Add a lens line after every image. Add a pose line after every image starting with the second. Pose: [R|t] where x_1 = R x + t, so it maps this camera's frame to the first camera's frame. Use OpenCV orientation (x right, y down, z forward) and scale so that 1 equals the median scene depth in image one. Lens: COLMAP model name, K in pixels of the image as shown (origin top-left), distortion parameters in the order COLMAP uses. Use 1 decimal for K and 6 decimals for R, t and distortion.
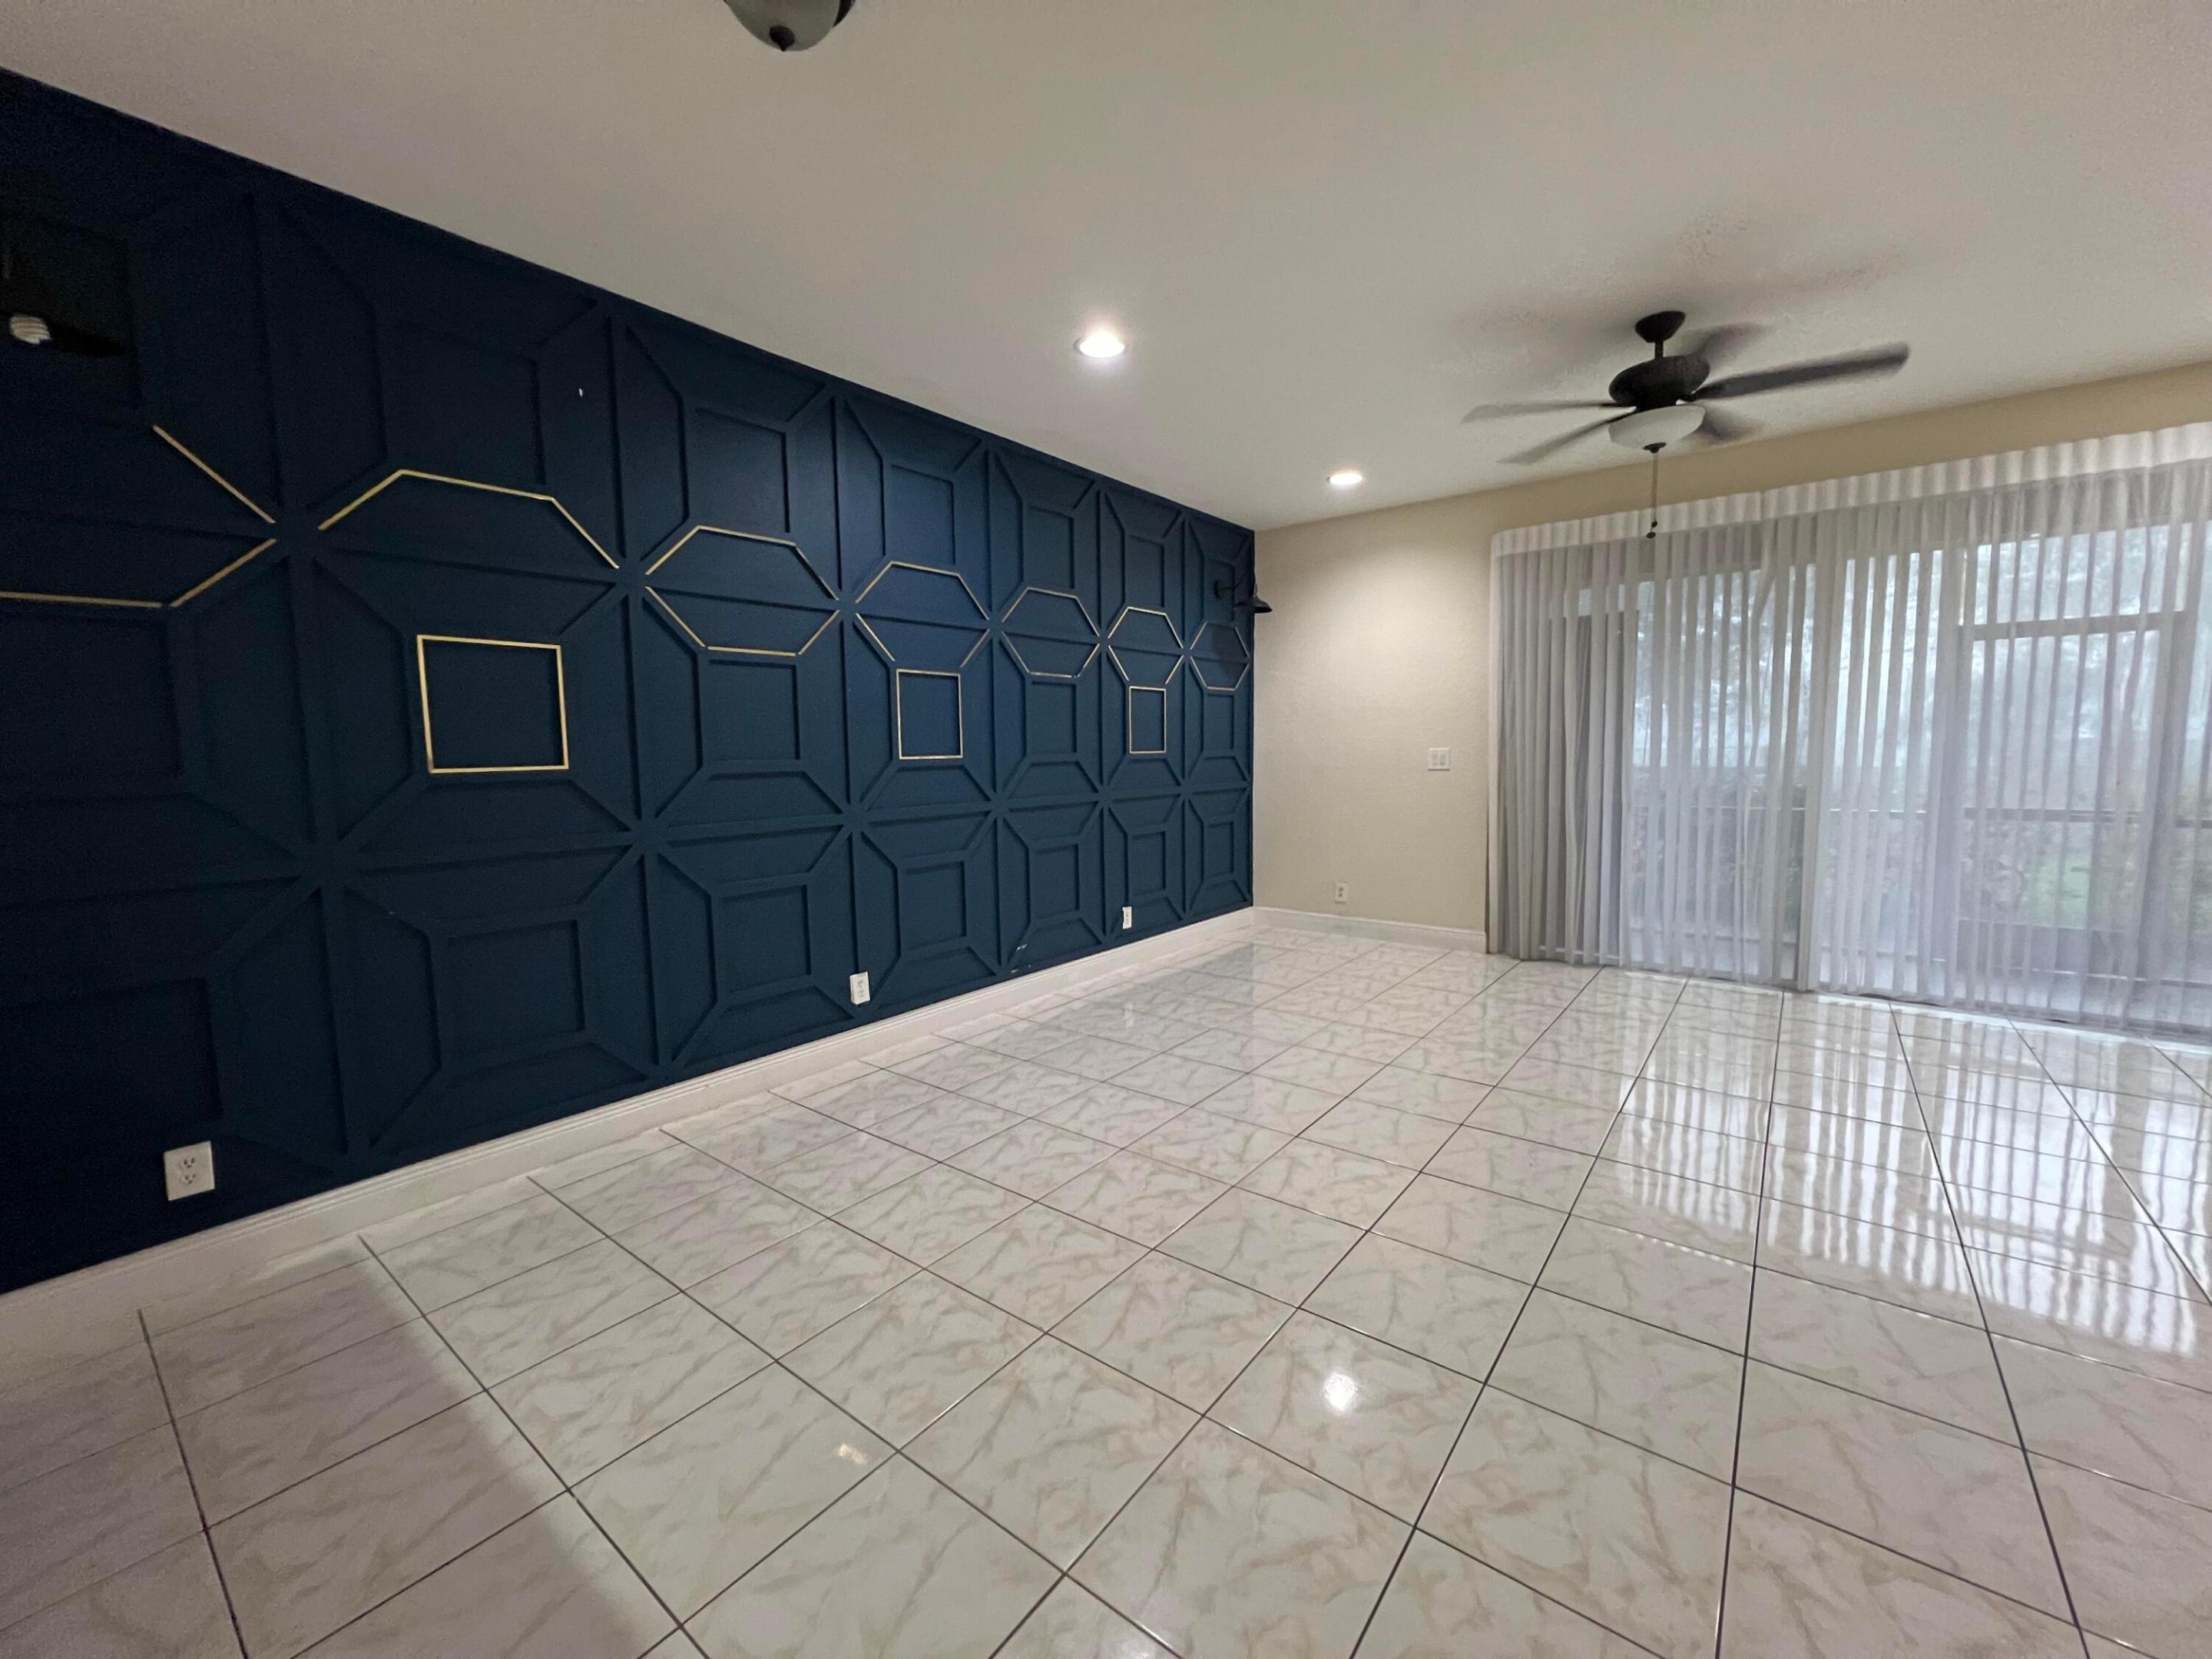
lens RADIAL K [[889.3, 0, 1108.8], [0, 889.3, 830.4], [0, 0, 1]] dist [0.001326, -0.001302]
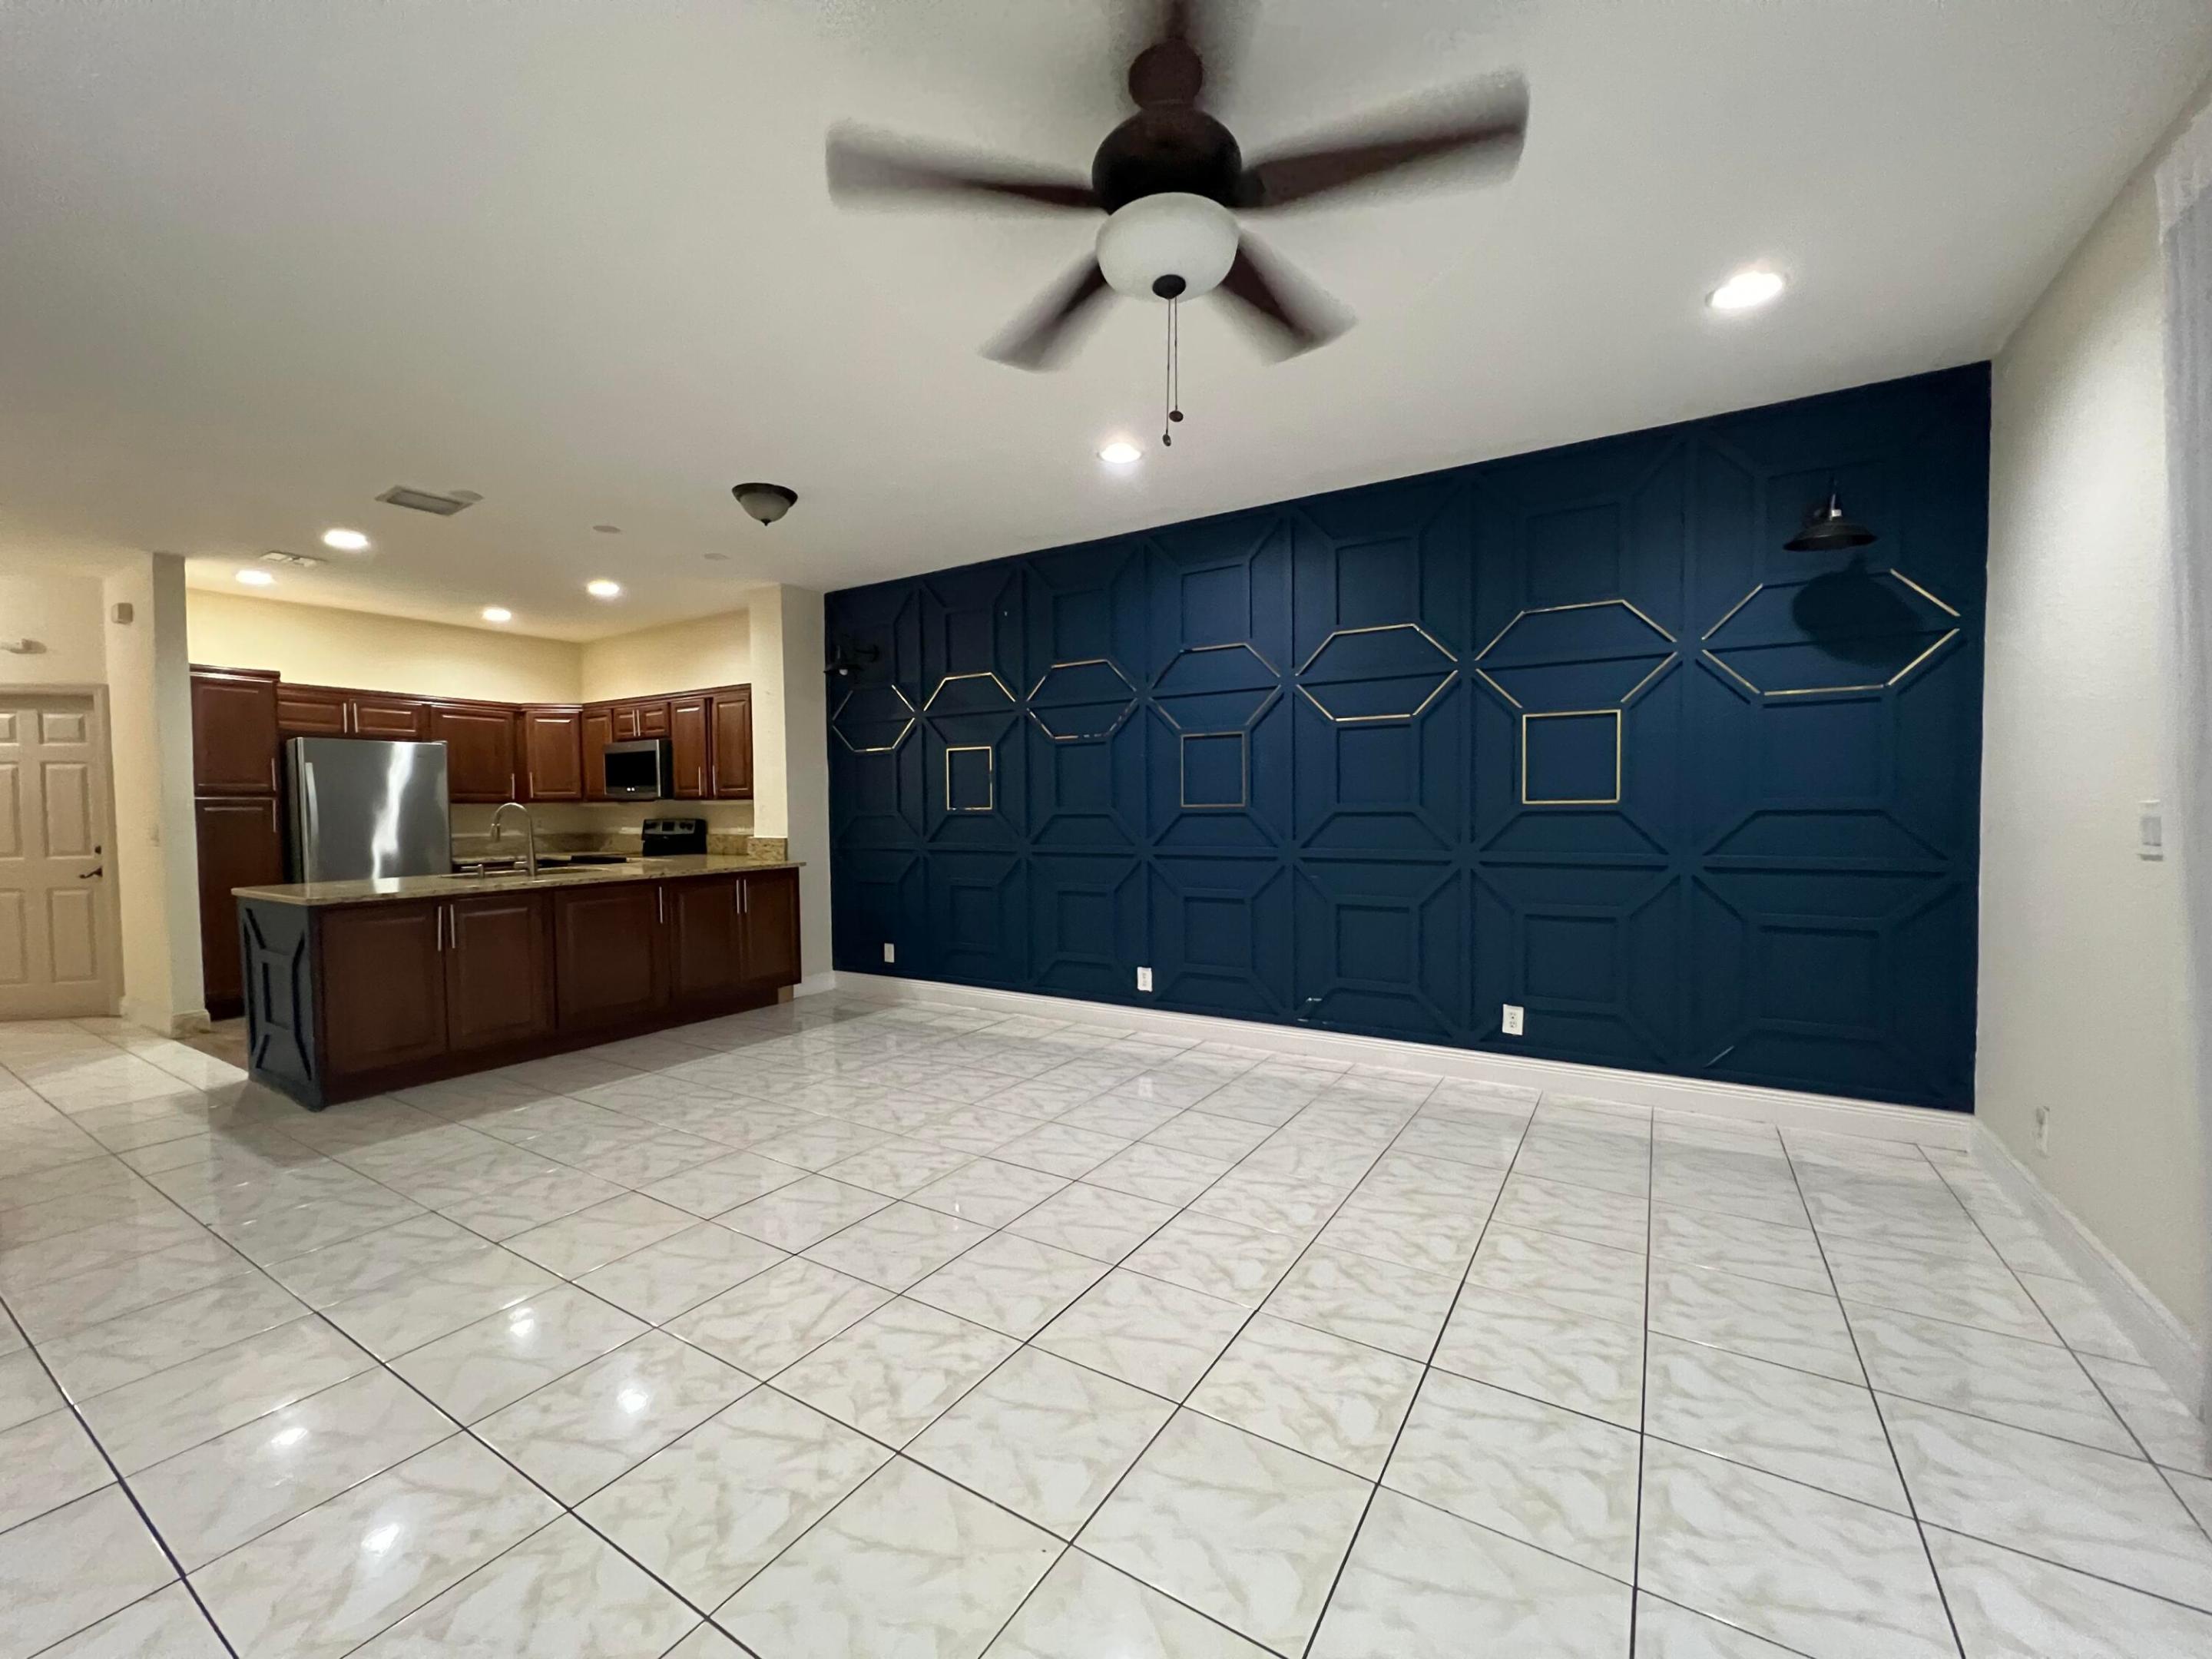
lens RADIAL K [[889.3, 0, 1105.0], [0, 889.3, 834.3], [0, 0, 1]] dist [0.001326, -0.001302]
pose [[0.103452, 0.048573, -0.993448, 0.991525], [-0.082978, 0.995746, 0.040045, -0.082516], [0.991167, 0.078291, 0.107042, 0.765259]]
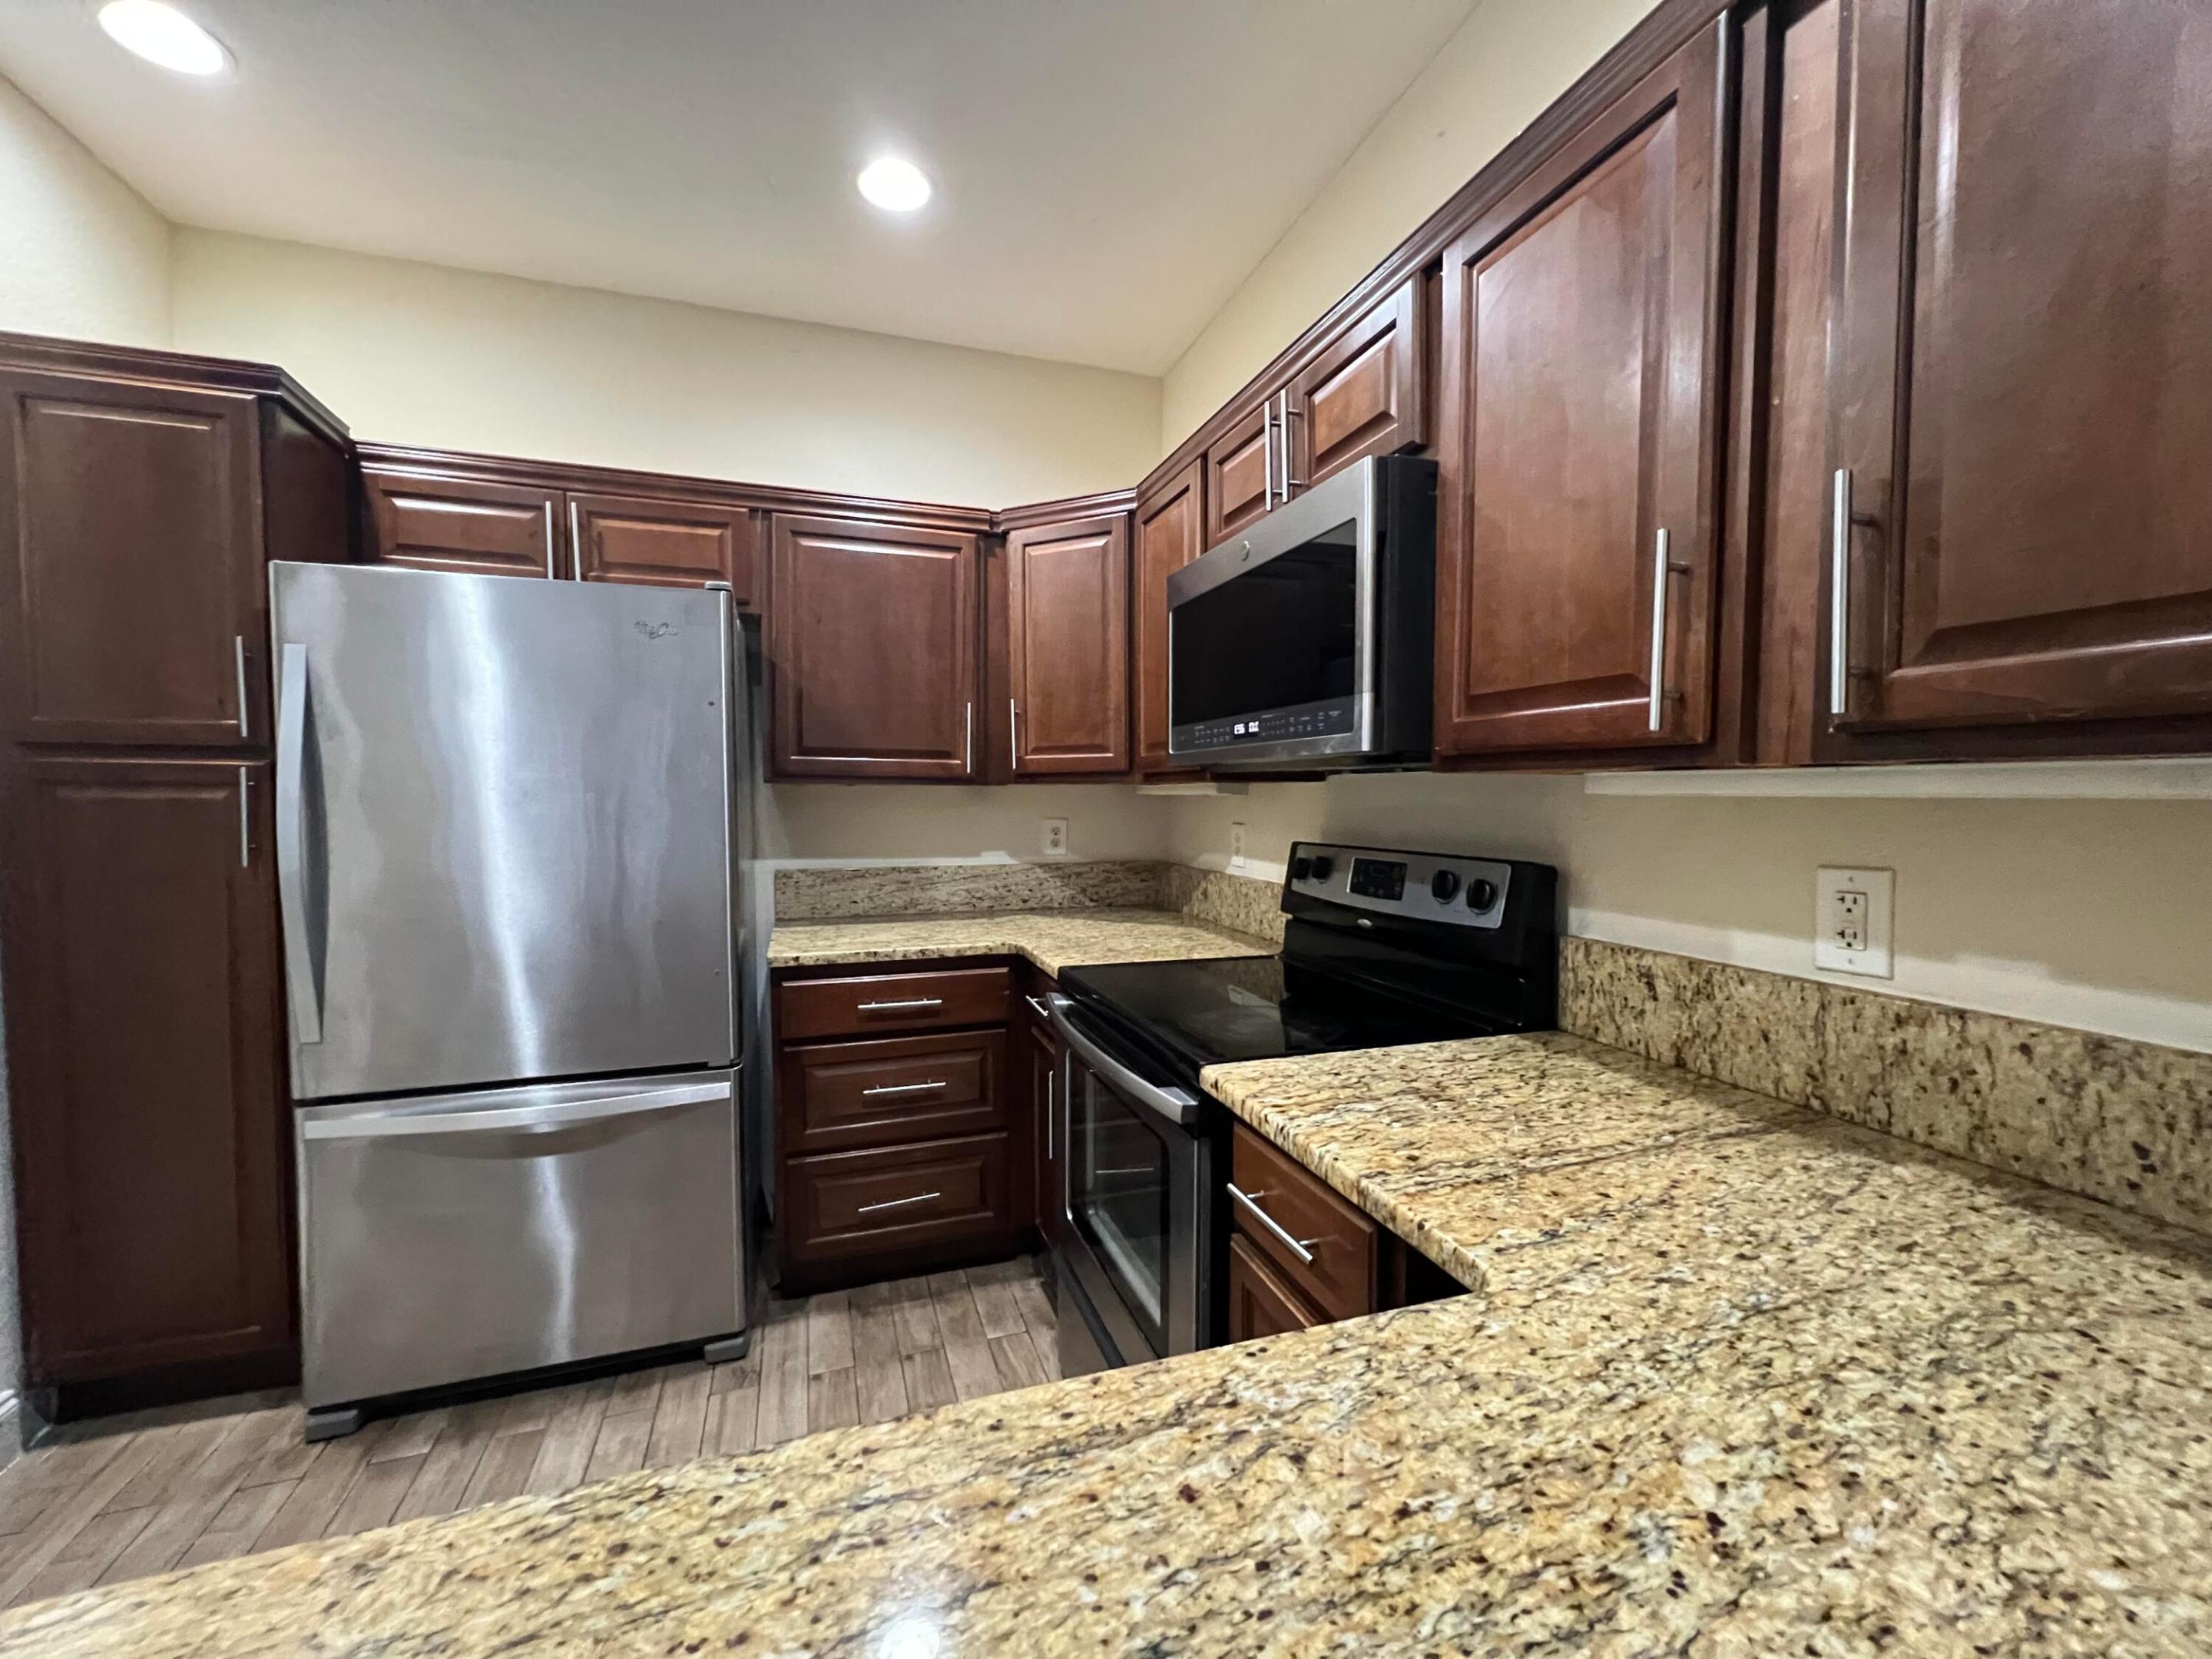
lens RADIAL K [[889.3, 0, 1107.6], [0, 889.3, 835.4], [0, 0, 1]] dist [0.001326, -0.001302]
pose [[-0.548578, 0.055128, -0.834280, -0.487047], [-0.069151, 0.991414, 0.110981, -0.013343], [0.833235, 0.118573, -0.540056, 0.188243]]
